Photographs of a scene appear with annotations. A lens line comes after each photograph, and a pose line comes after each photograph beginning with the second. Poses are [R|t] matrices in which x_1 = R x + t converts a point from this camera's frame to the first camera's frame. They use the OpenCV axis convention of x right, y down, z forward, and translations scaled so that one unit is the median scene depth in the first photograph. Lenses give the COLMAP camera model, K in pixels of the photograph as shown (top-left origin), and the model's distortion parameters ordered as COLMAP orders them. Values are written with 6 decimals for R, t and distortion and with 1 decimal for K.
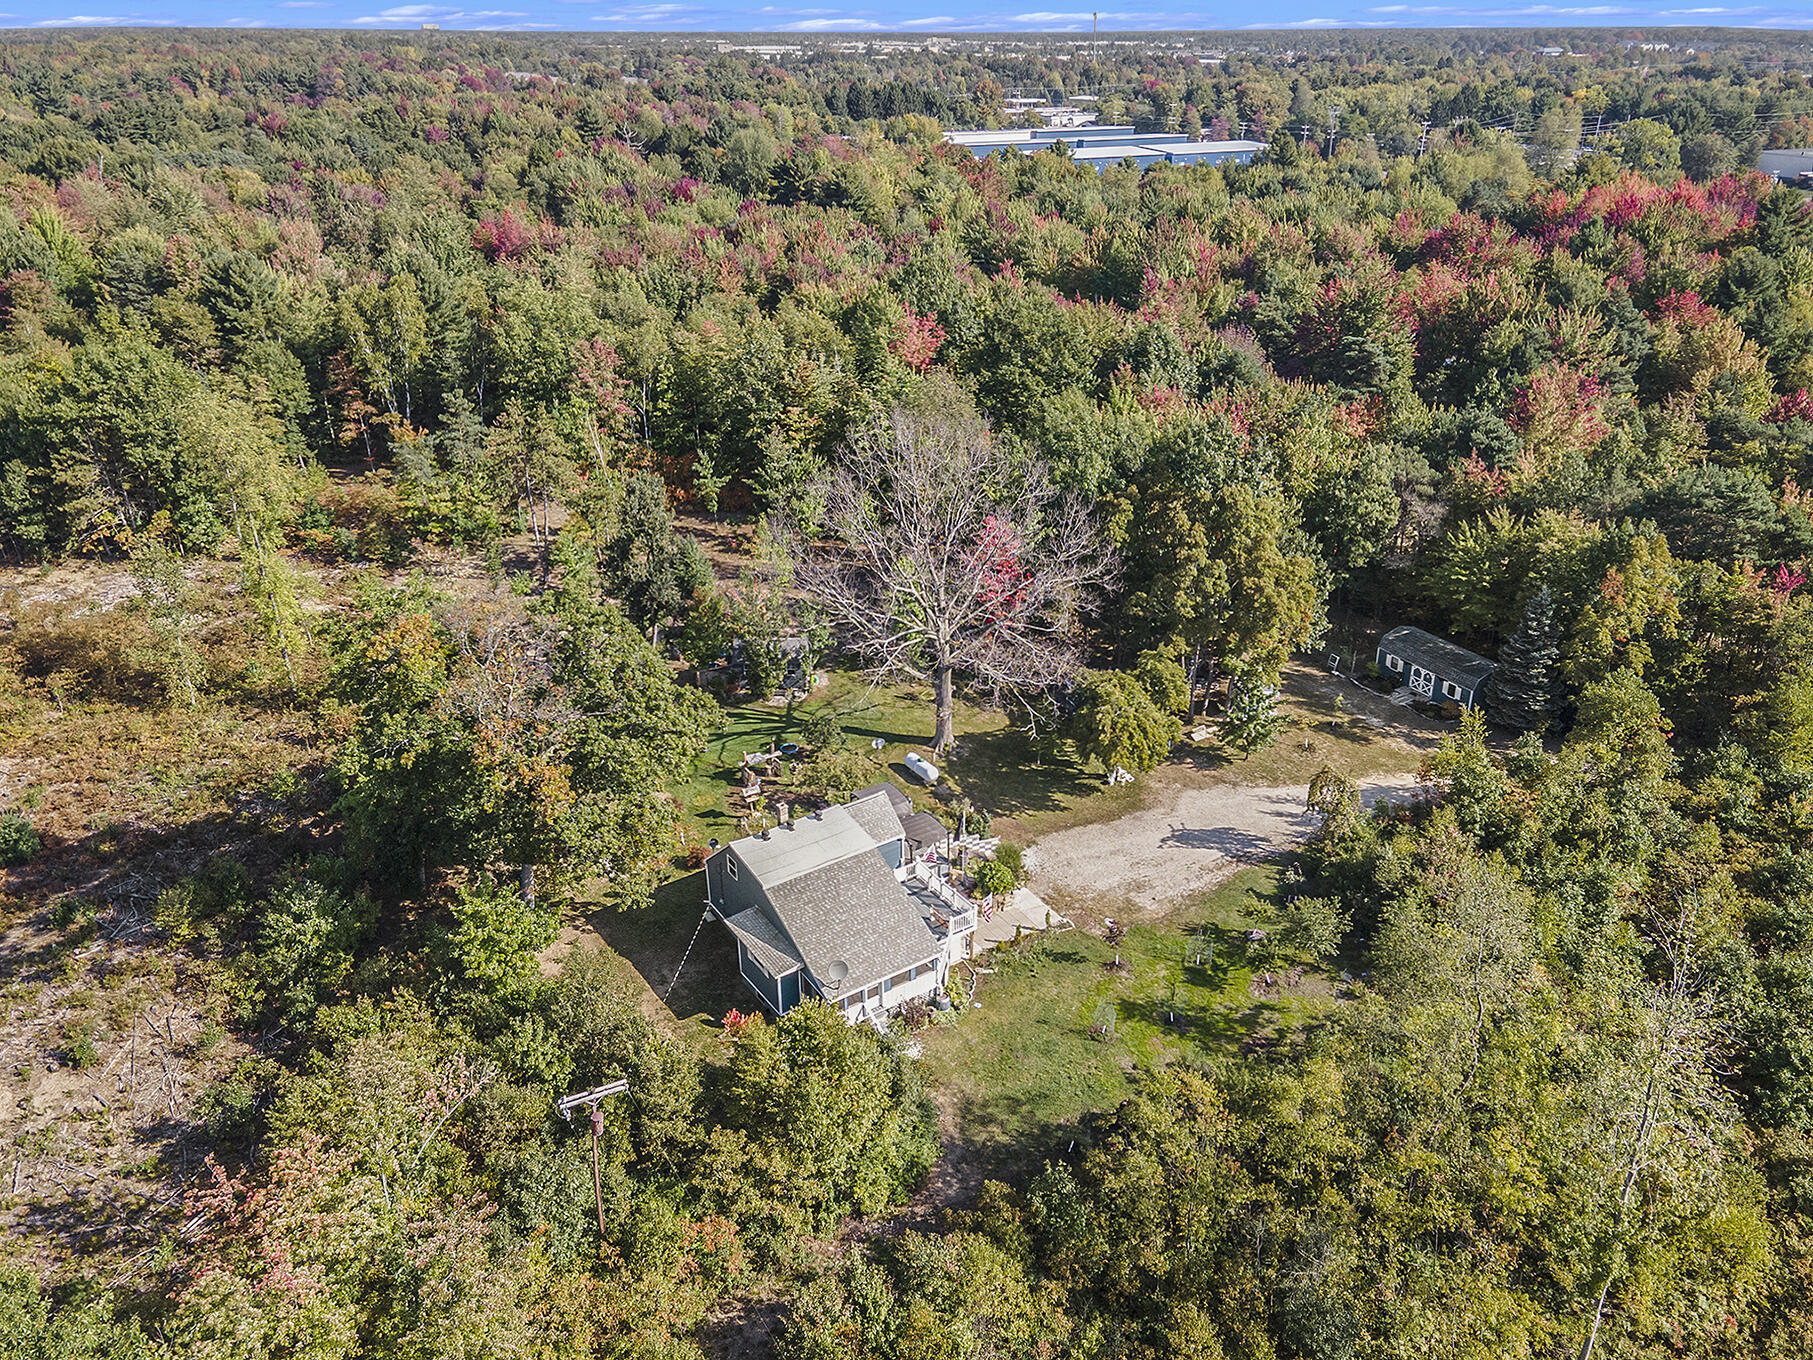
lens RADIAL K [[1321.8, 0, 922.0], [0, 1321.8, 665.9], [0, 0, 1]] dist [0.062742, 0.004943]
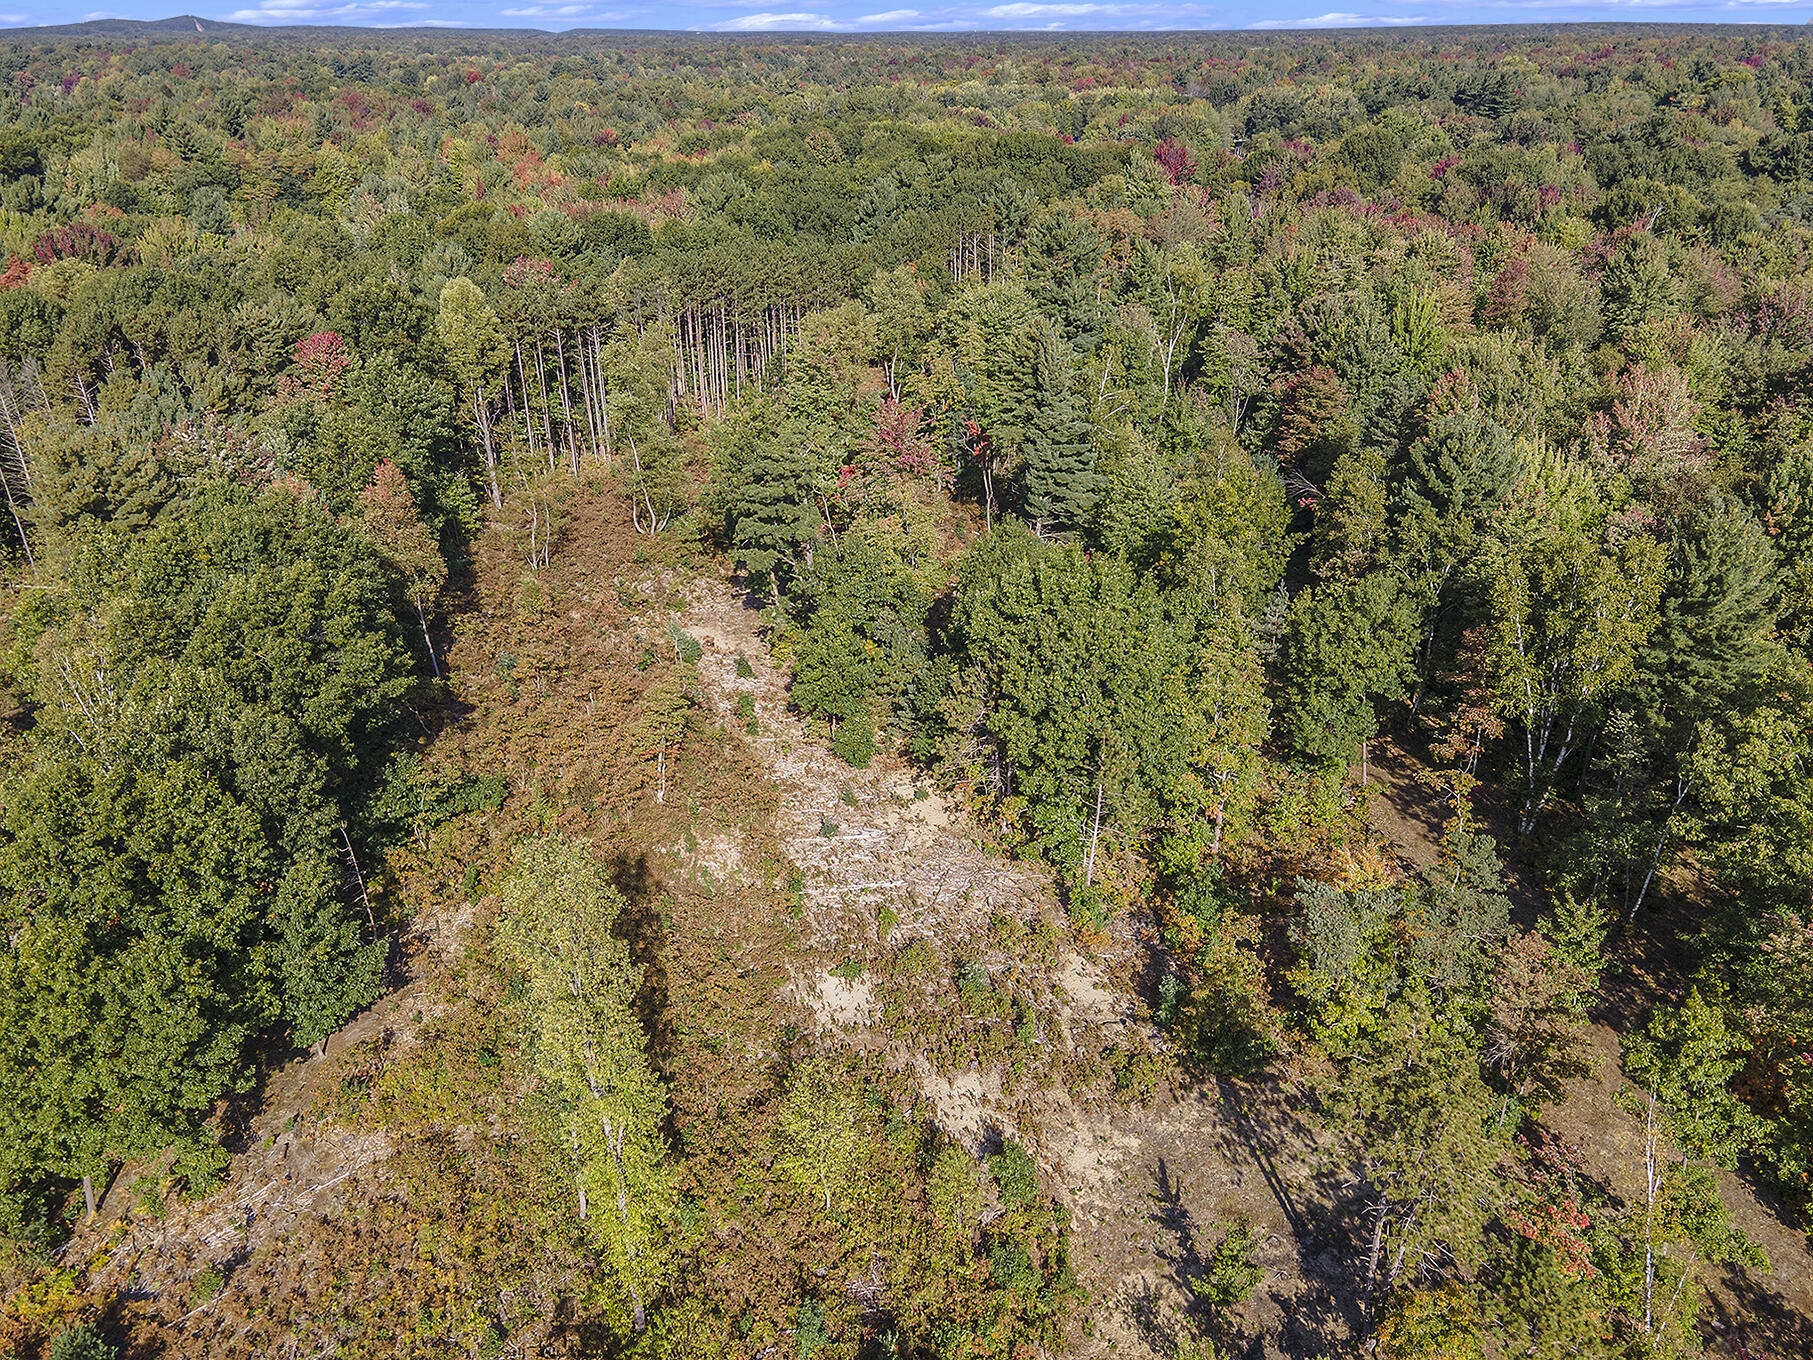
lens RADIAL K [[1321.8, 0, 922.0], [0, 1321.8, 665.9], [0, 0, 1]] dist [0.062742, 0.004943]
pose [[0.425511, 0.397661, -0.812900, -0.081778], [-0.396081, 0.889507, 0.227808, -0.340531], [0.813671, 0.225040, 0.536001, 0.664255]]
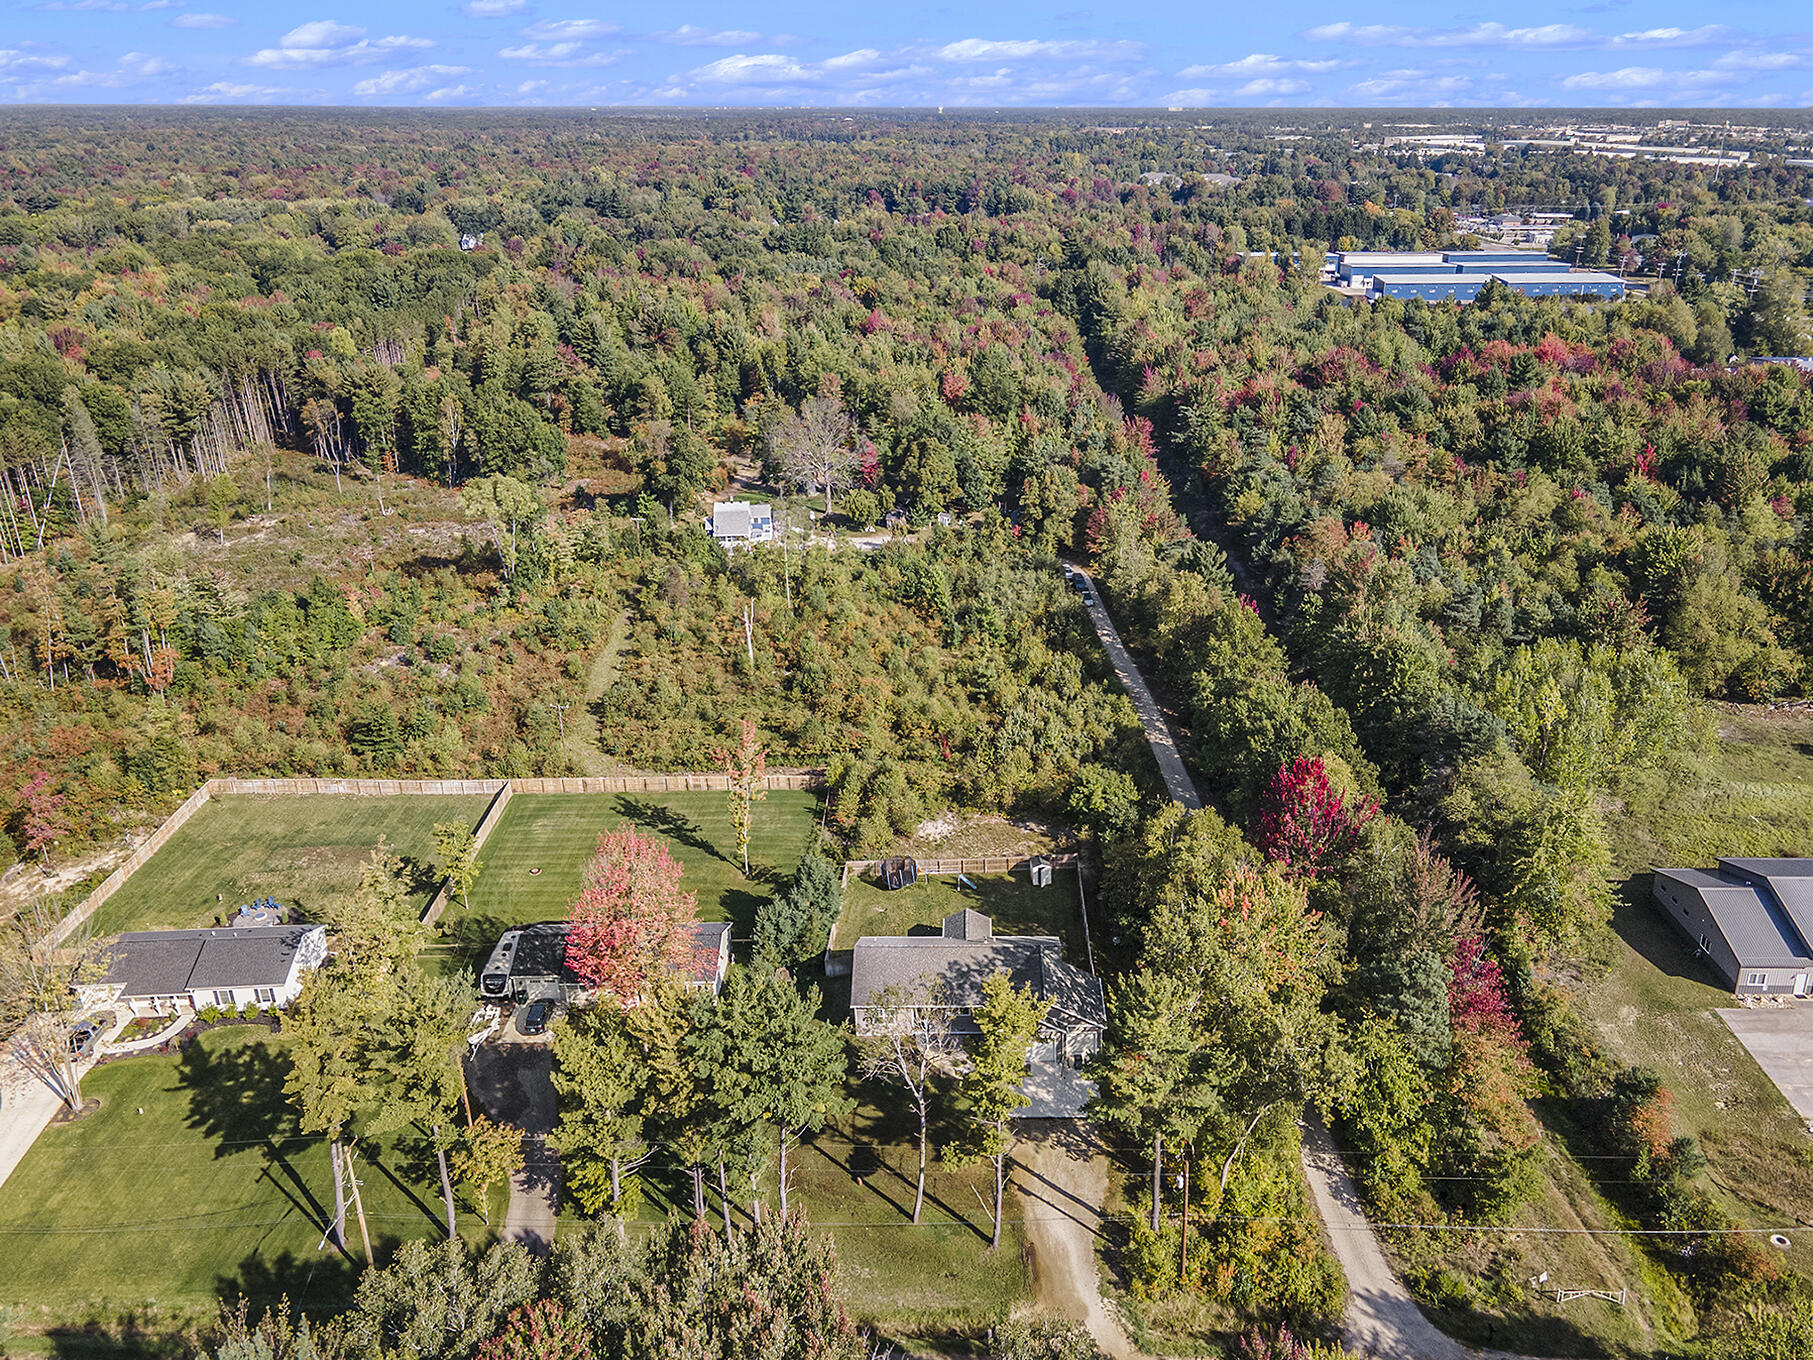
lens RADIAL K [[1278.8, 0, 944.3], [0, 1278.8, 677.5], [0, 0, 1]] dist [0.038781, 0.009882]
pose [[0.888577, 0.188829, -0.418060, 1.244842], [-0.199765, 0.979680, 0.017905, 0.259884], [0.412946, 0.067604, 0.908243, -1.211279]]
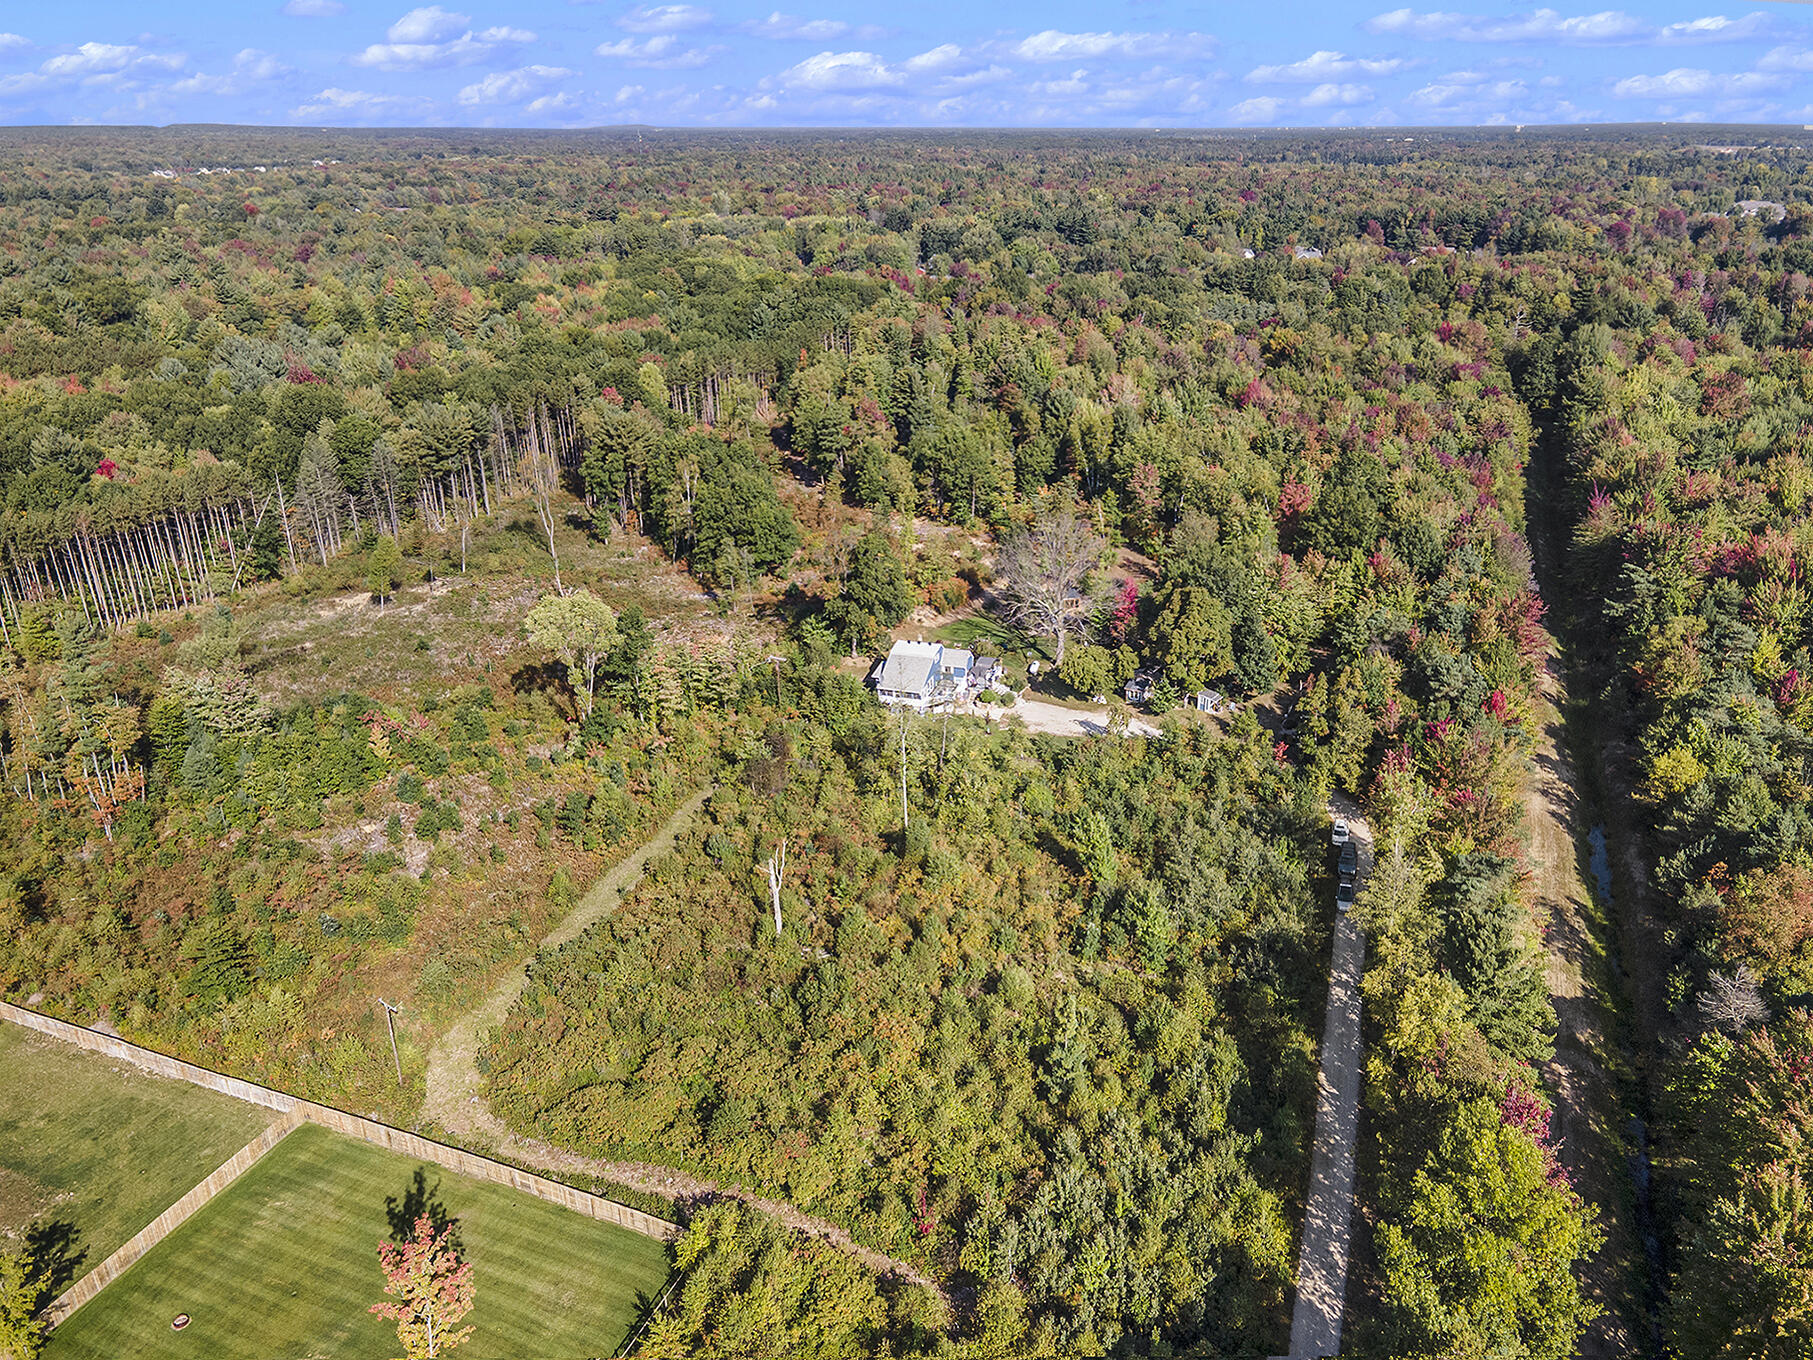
lens RADIAL K [[1274.3, 0, 978.0], [0, 1274.3, 682.9], [0, 0, 1]] dist [0.025508, 0.049597]
pose [[0.663306, 0.306345, -0.682772, 1.143996], [-0.331222, 0.938321, 0.099226, -0.066869], [0.671057, 0.160332, 0.723862, -0.517229]]
